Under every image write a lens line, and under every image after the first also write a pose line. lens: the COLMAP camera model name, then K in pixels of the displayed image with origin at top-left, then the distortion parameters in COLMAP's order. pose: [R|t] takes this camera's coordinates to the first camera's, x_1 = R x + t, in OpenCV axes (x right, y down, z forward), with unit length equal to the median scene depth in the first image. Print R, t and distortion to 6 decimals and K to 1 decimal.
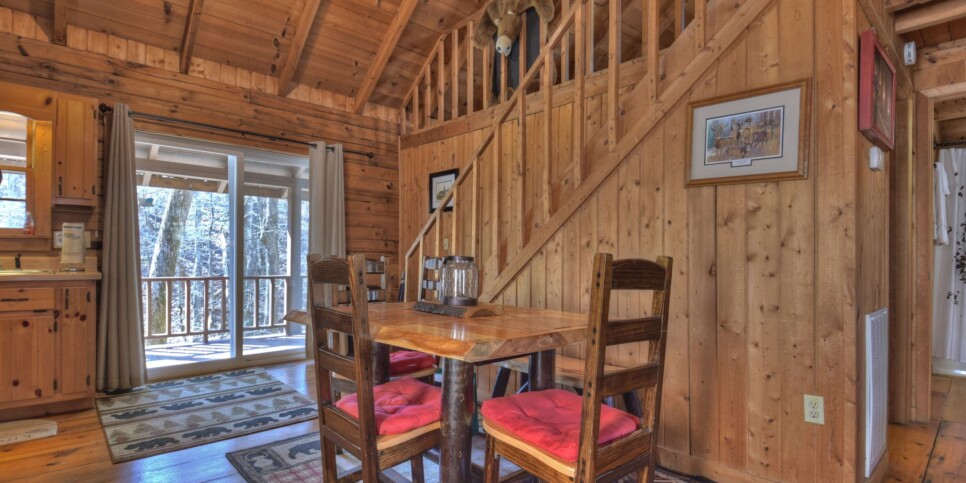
lens RADIAL K [[485.2, 0, 480.1], [0, 485.2, 258.0], [0, 0, 1]] dist [-0.000924, -0.000885]
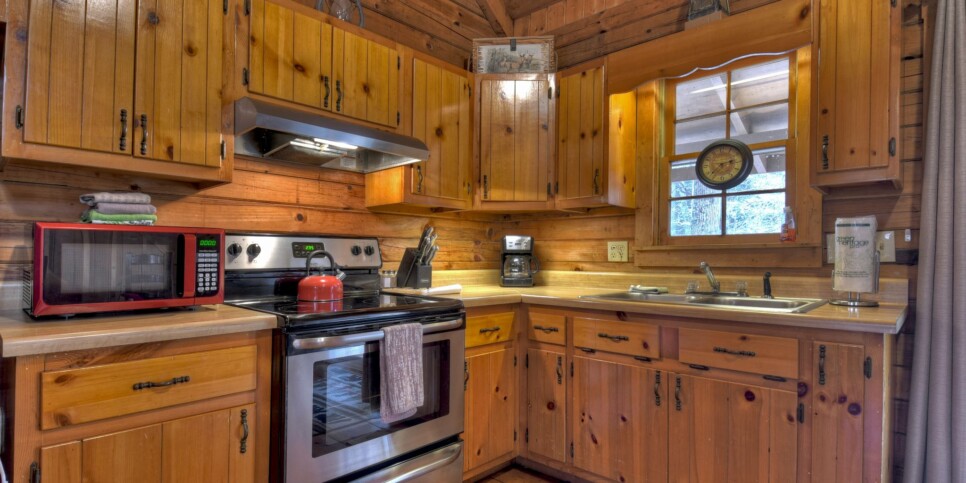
lens RADIAL K [[420.4, 0, 481.3], [0, 420.4, 253.8], [0, 0, 1]] dist [0.003180, -0.010938]
pose [[0.001868, -0.009137, -0.999957, -0.382140], [-0.005234, 0.999944, -0.009147, -0.025541], [0.999985, 0.005251, 0.001820, 0.597074]]
